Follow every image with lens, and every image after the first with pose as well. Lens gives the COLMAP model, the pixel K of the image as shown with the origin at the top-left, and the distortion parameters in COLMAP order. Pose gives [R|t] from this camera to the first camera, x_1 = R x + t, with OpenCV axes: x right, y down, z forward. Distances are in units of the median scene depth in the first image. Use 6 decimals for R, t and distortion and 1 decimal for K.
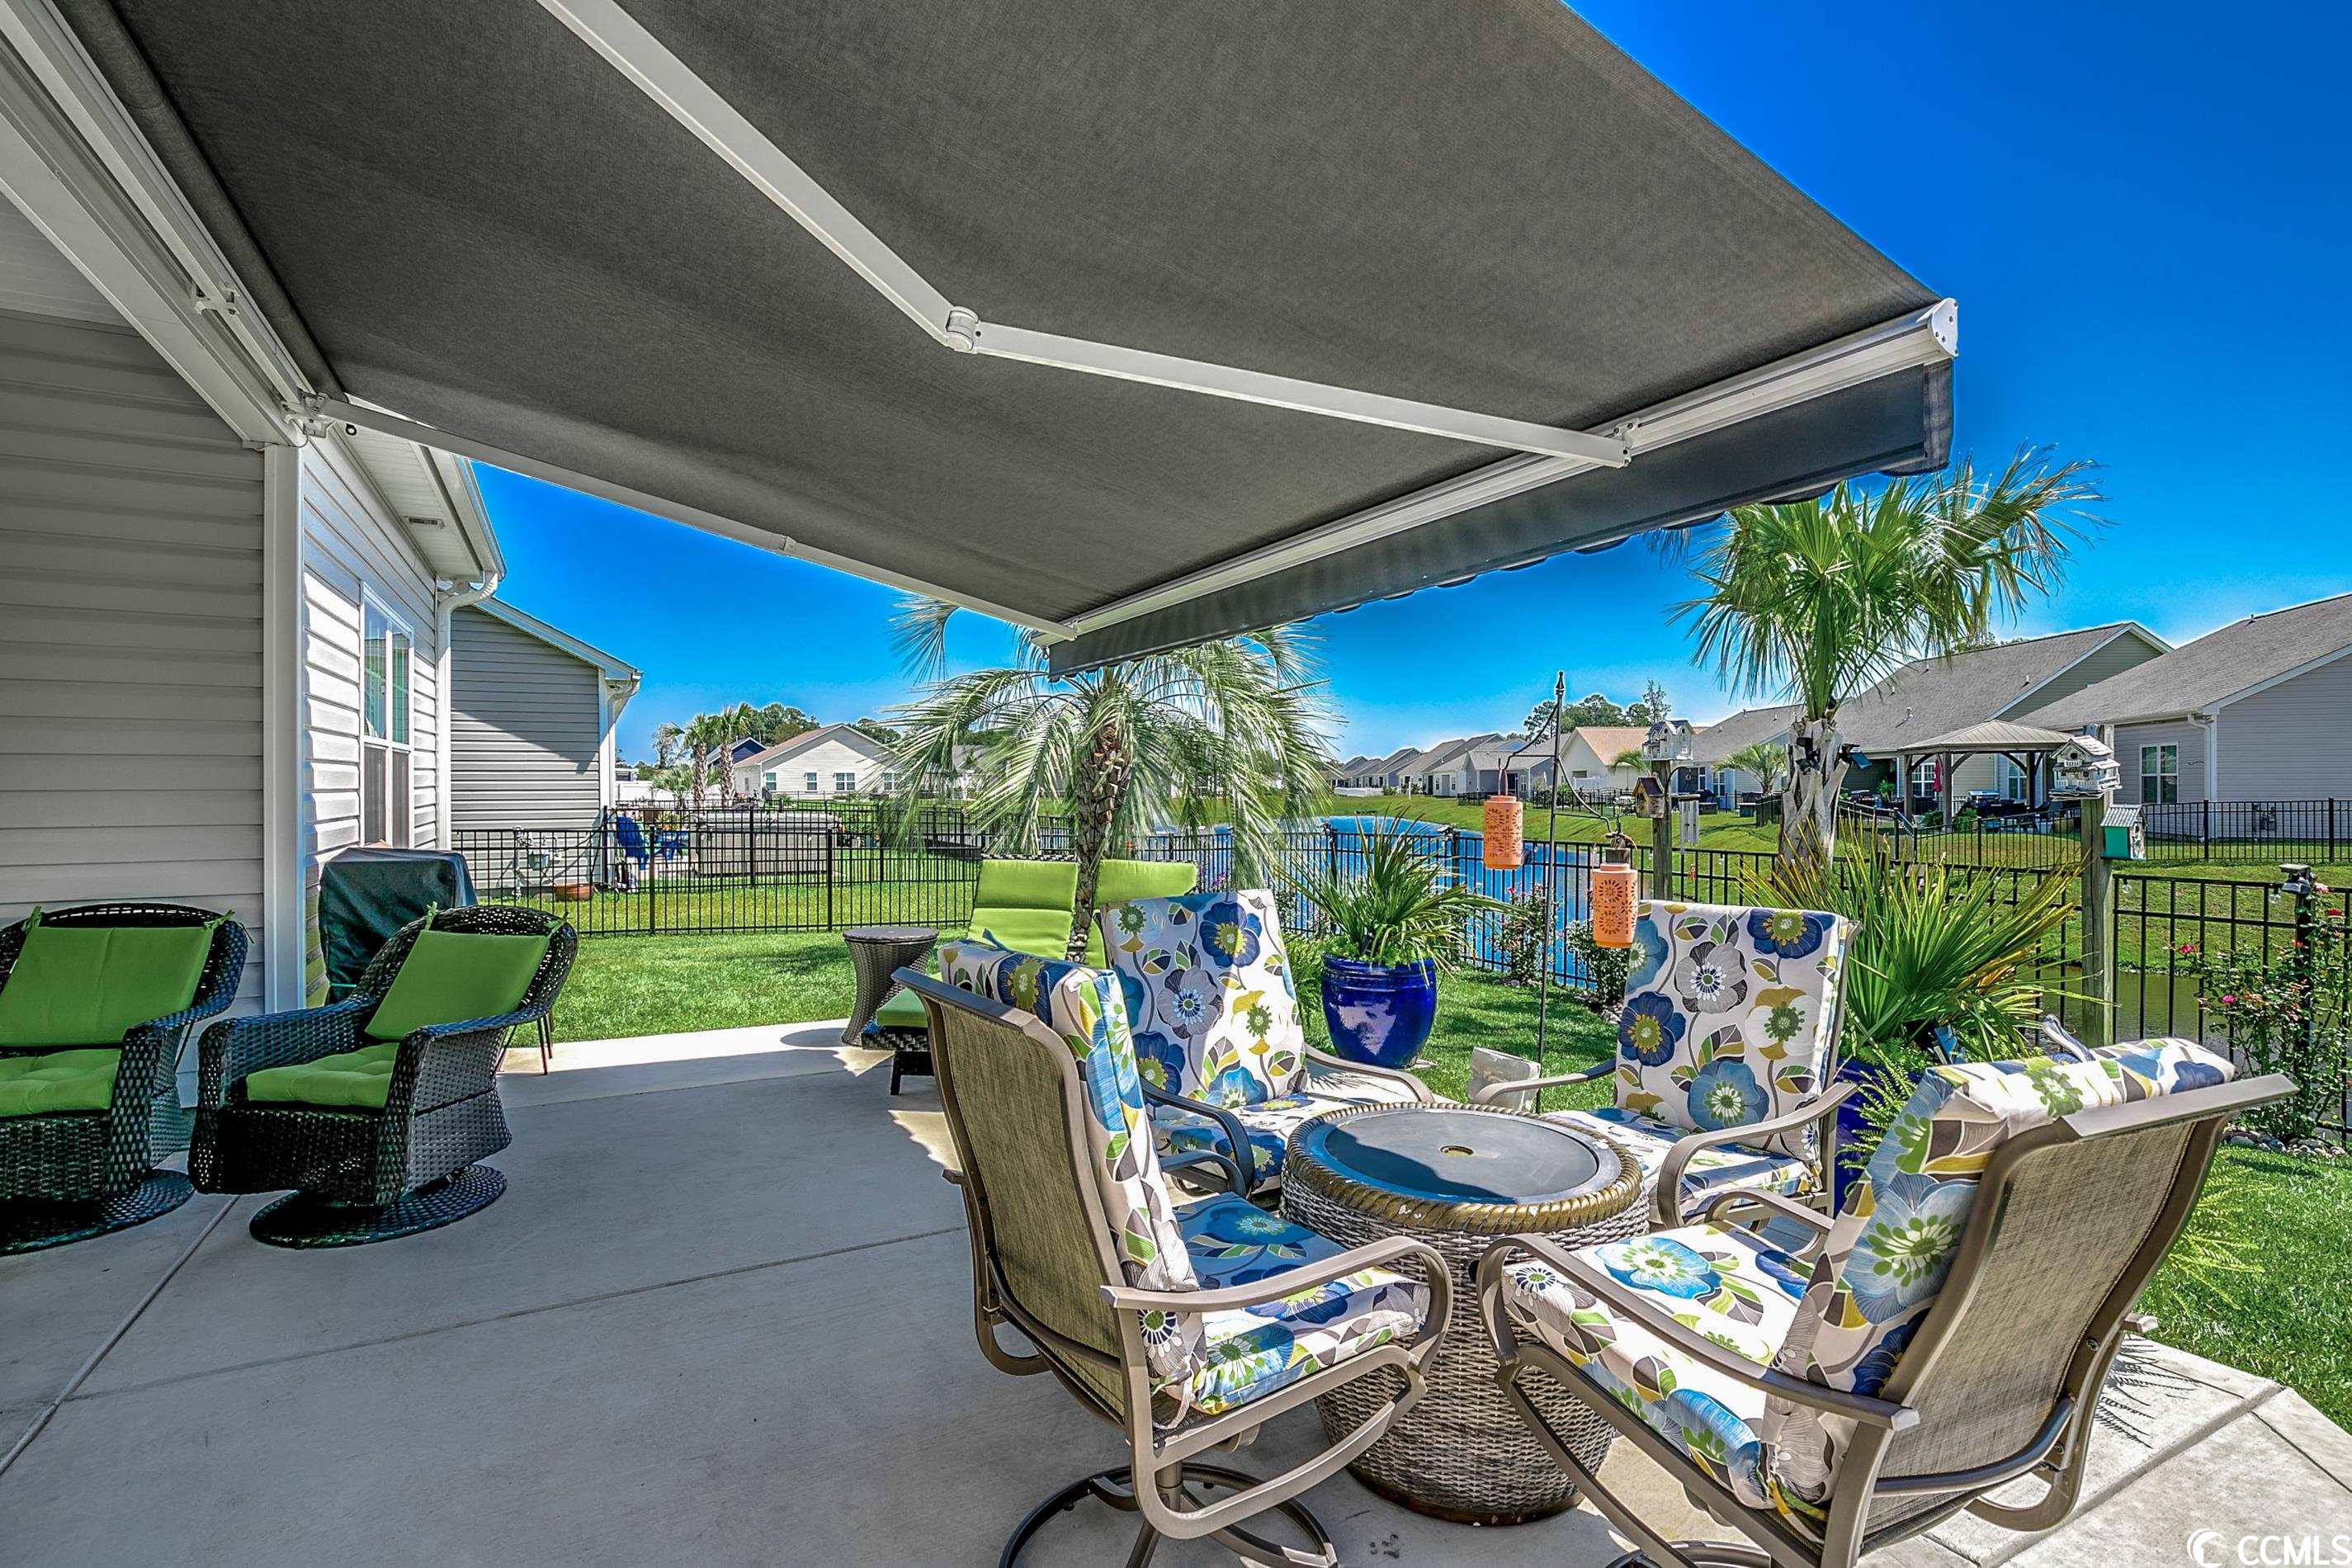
lens RADIAL K [[1086.4, 0, 1171.5], [0, 1086.4, 793.1], [0, 0, 1]] dist [-0.014445, 0.006150]
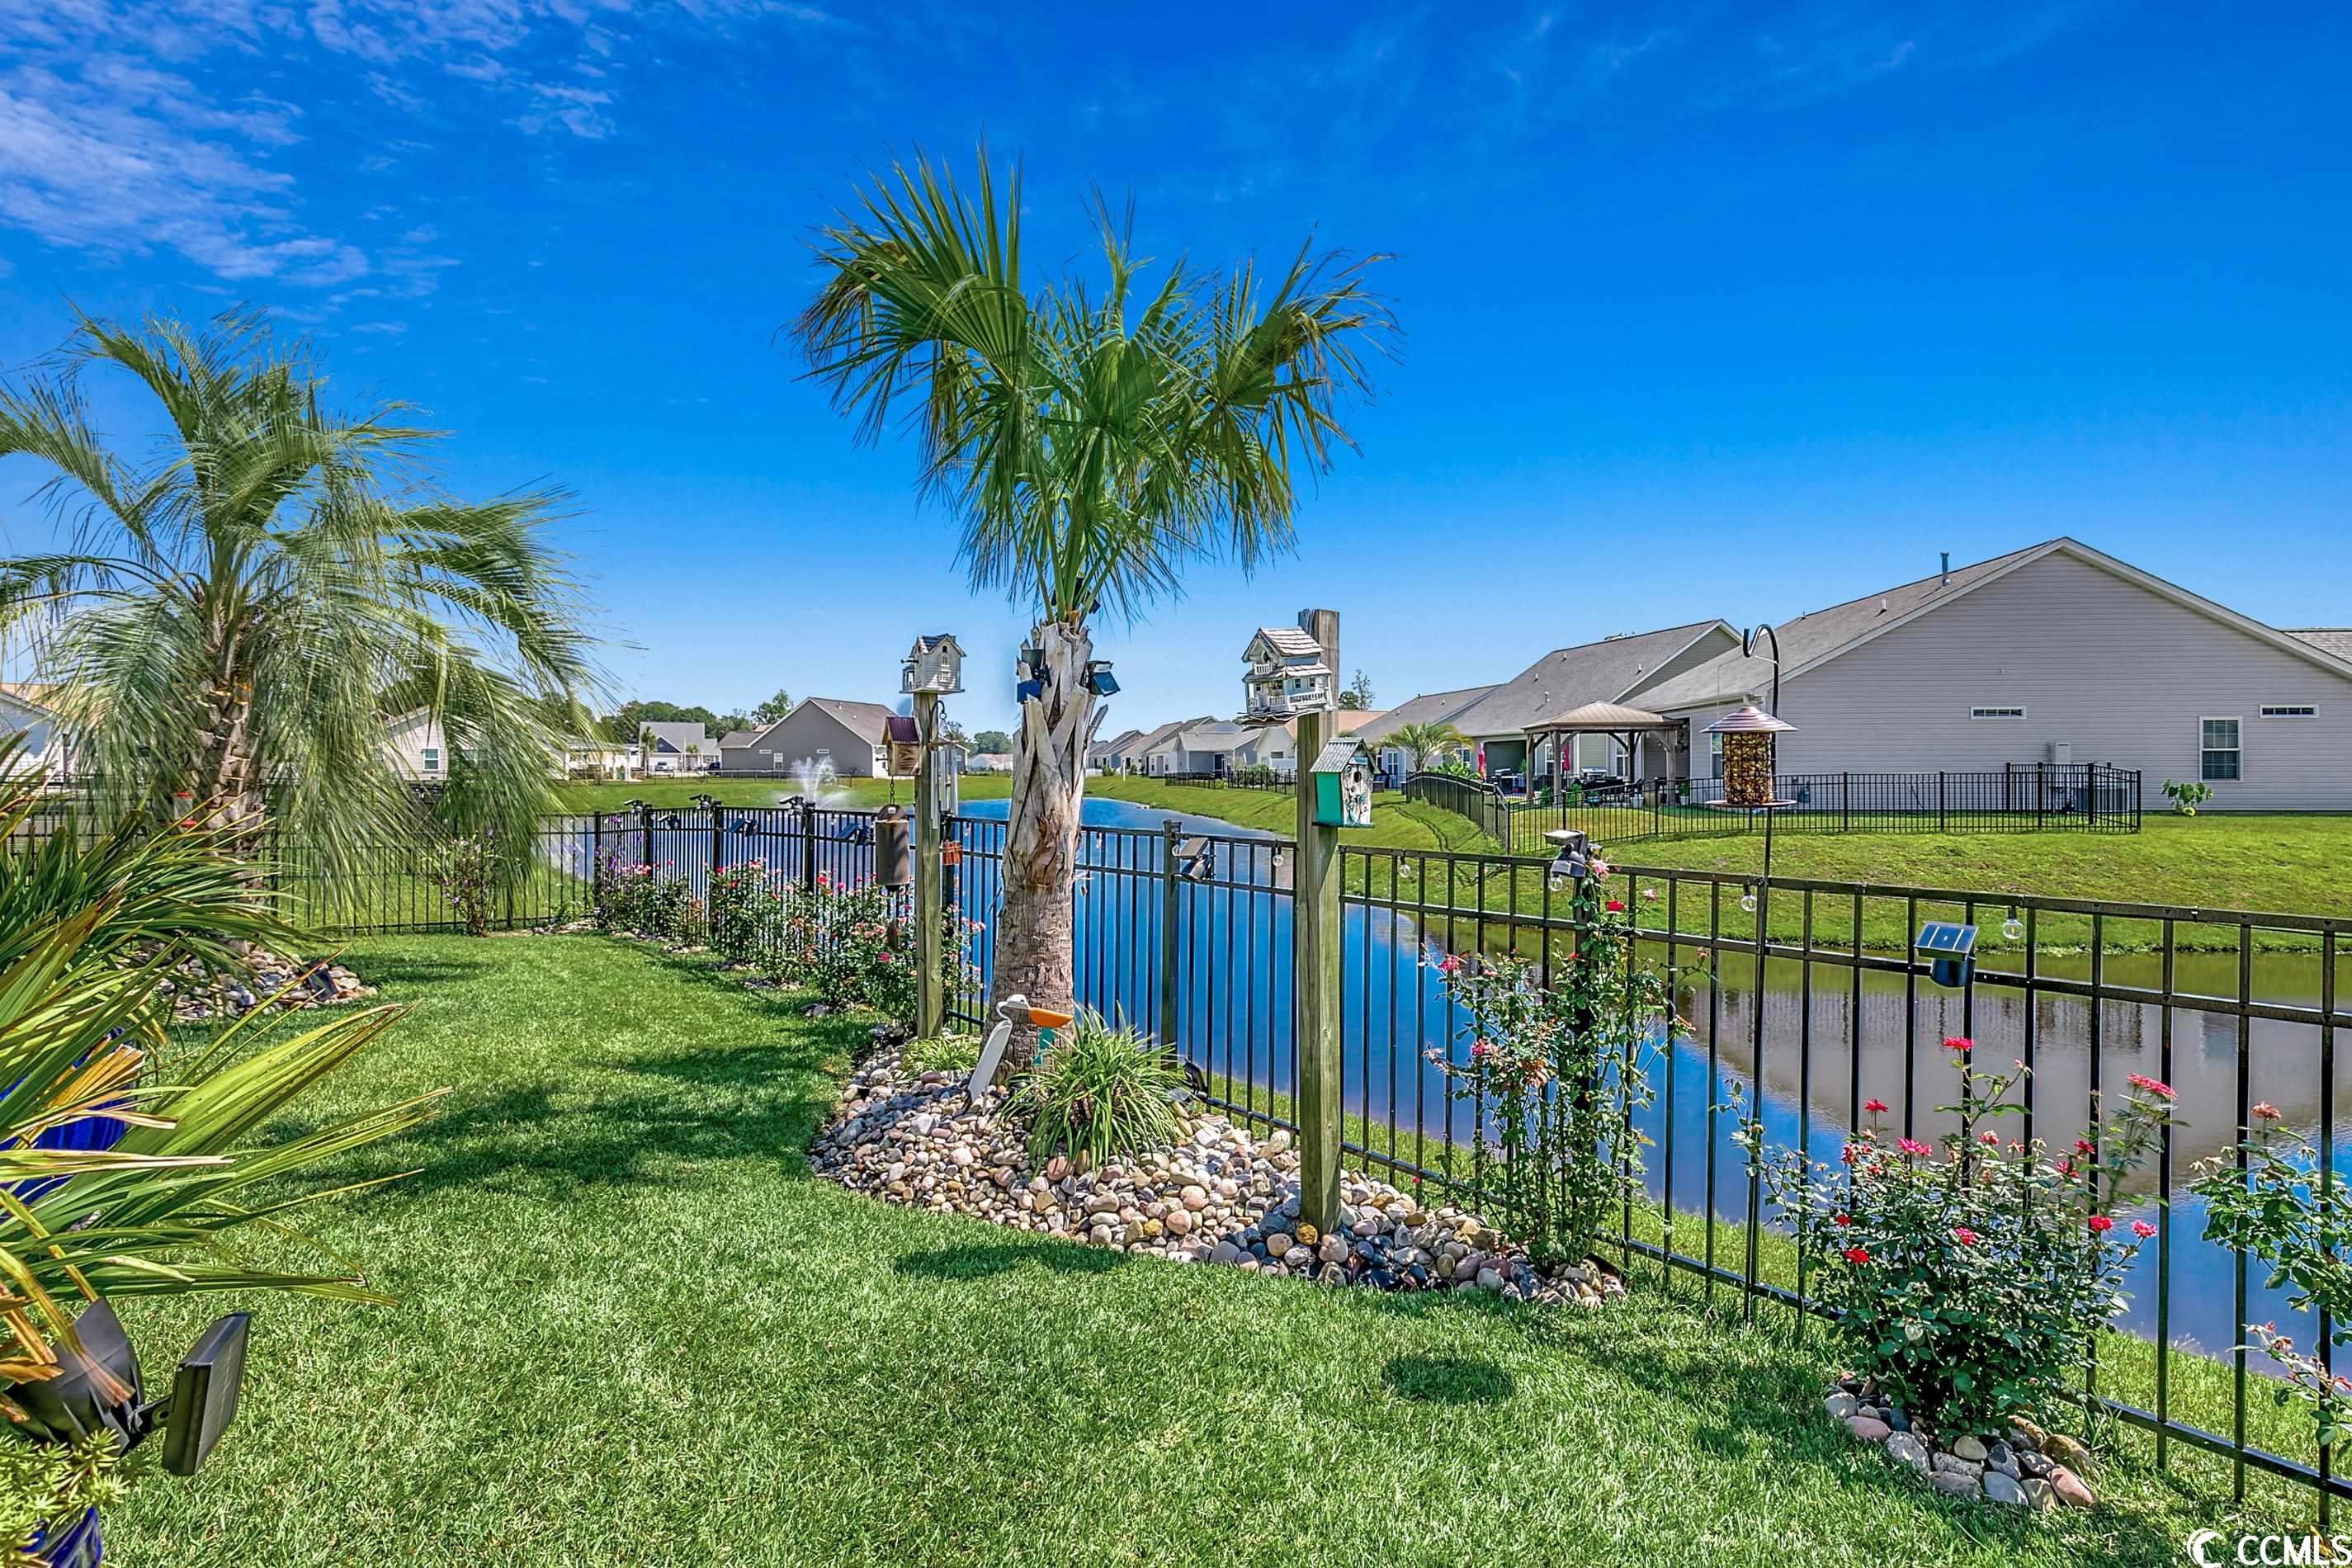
lens RADIAL K [[1076.2, 0, 1173.9], [0, 1076.2, 775.9], [0, 0, 1]] dist [-0.011424, 0.000563]
pose [[0.972182, 0.000039, 0.234228, 1.245816], [-0.000101, 1.000000, 0.000250, 0.062306], [-0.234228, -0.000267, 0.972182, 0.819574]]
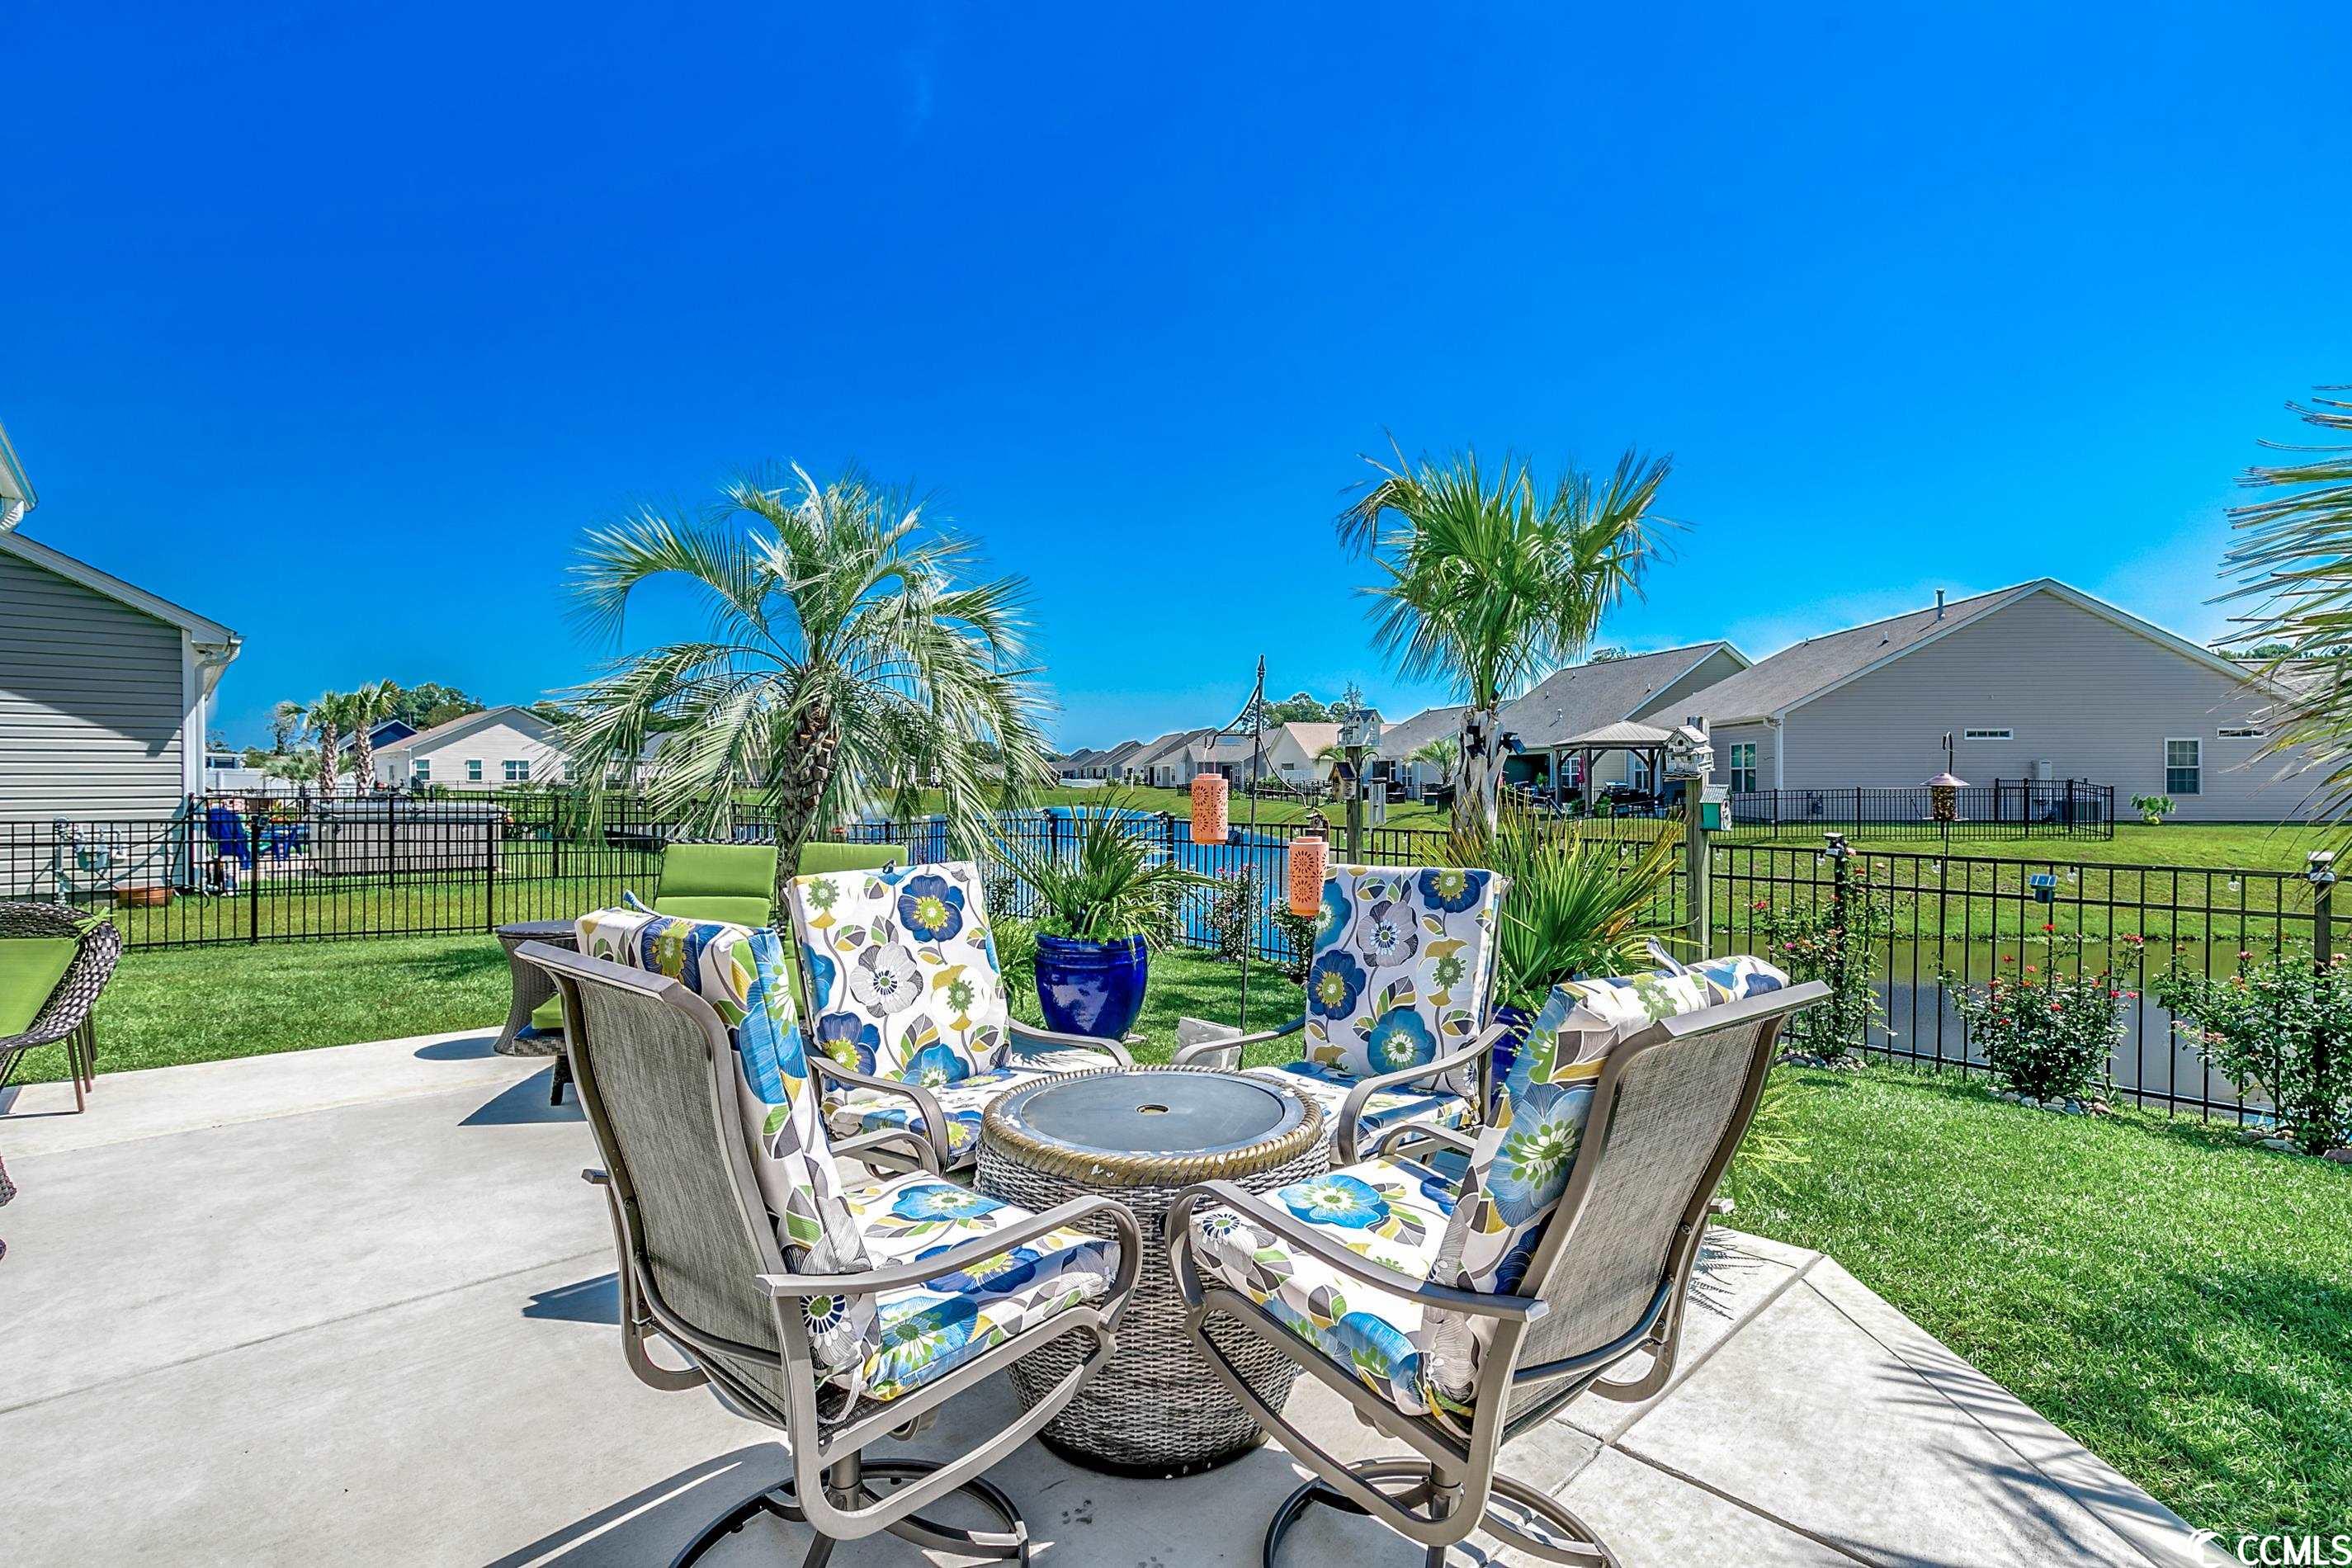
lens RADIAL K [[1079.2, 0, 1176.0], [0, 1079.2, 784.0], [0, 0, 1]] dist [-0.008788, 0.000246]
pose [[0.967269, 0.001251, 0.253752, 0.024148], [-0.001038, 0.999999, -0.000972, 0.023139], [-0.253753, 0.000677, 0.967269, 0.020408]]
